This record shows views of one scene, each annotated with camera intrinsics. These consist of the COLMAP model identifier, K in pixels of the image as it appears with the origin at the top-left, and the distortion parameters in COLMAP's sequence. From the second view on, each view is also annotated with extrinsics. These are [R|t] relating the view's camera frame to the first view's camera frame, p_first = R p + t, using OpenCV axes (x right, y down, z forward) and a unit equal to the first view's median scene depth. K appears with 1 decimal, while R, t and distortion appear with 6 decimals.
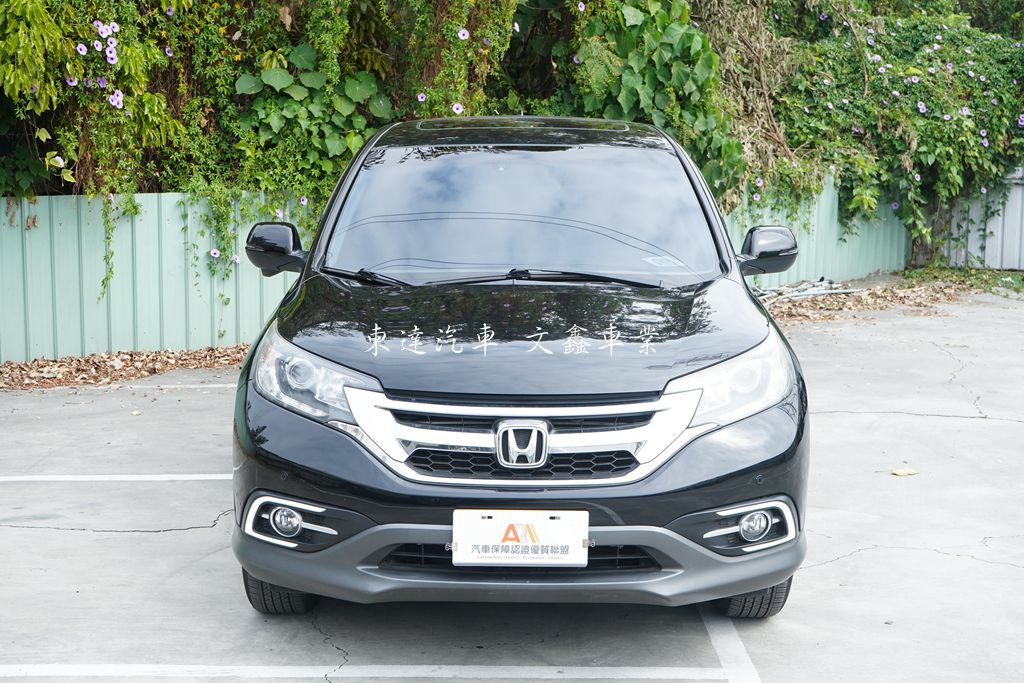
lens RADIAL K [[1487.3, 0, 511.1], [0, 1487.3, 341.0], [0, 0, 1]] dist [-0.136889, 0.000000]
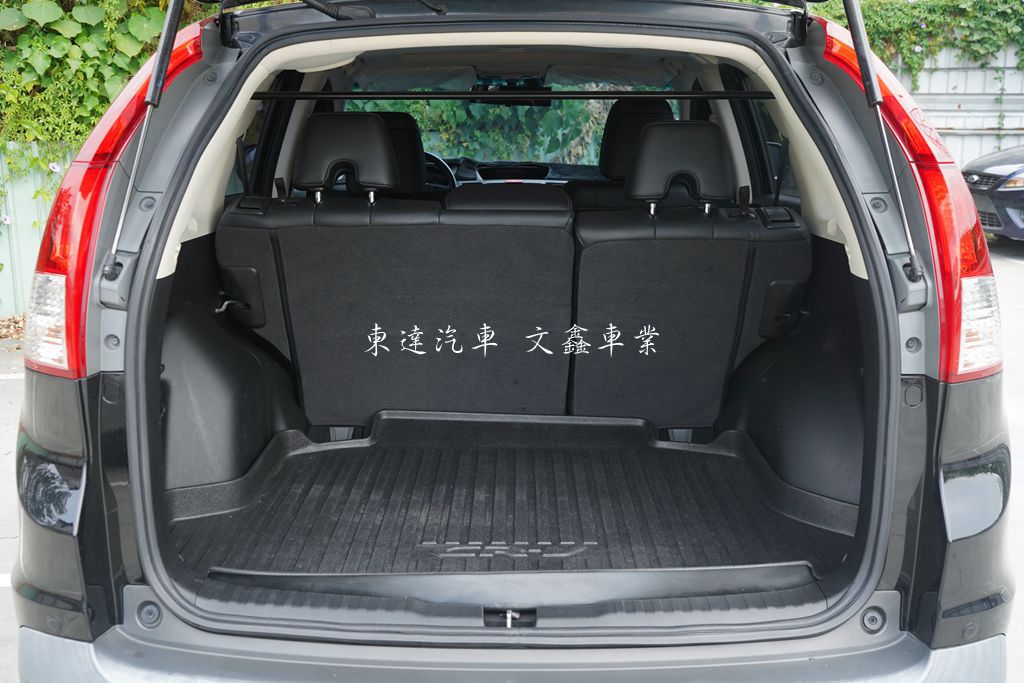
lens RADIAL K [[1081.0, 0, 510.5], [0, 1081.0, 344.4], [0, 0, 1]] dist [0.005088, 0.000000]
pose [[0.998428, -0.019139, 0.052687, 0.081117], [0.015218, 0.997154, 0.073839, -0.023912], [-0.053950, -0.072921, 0.995877, 0.329102]]
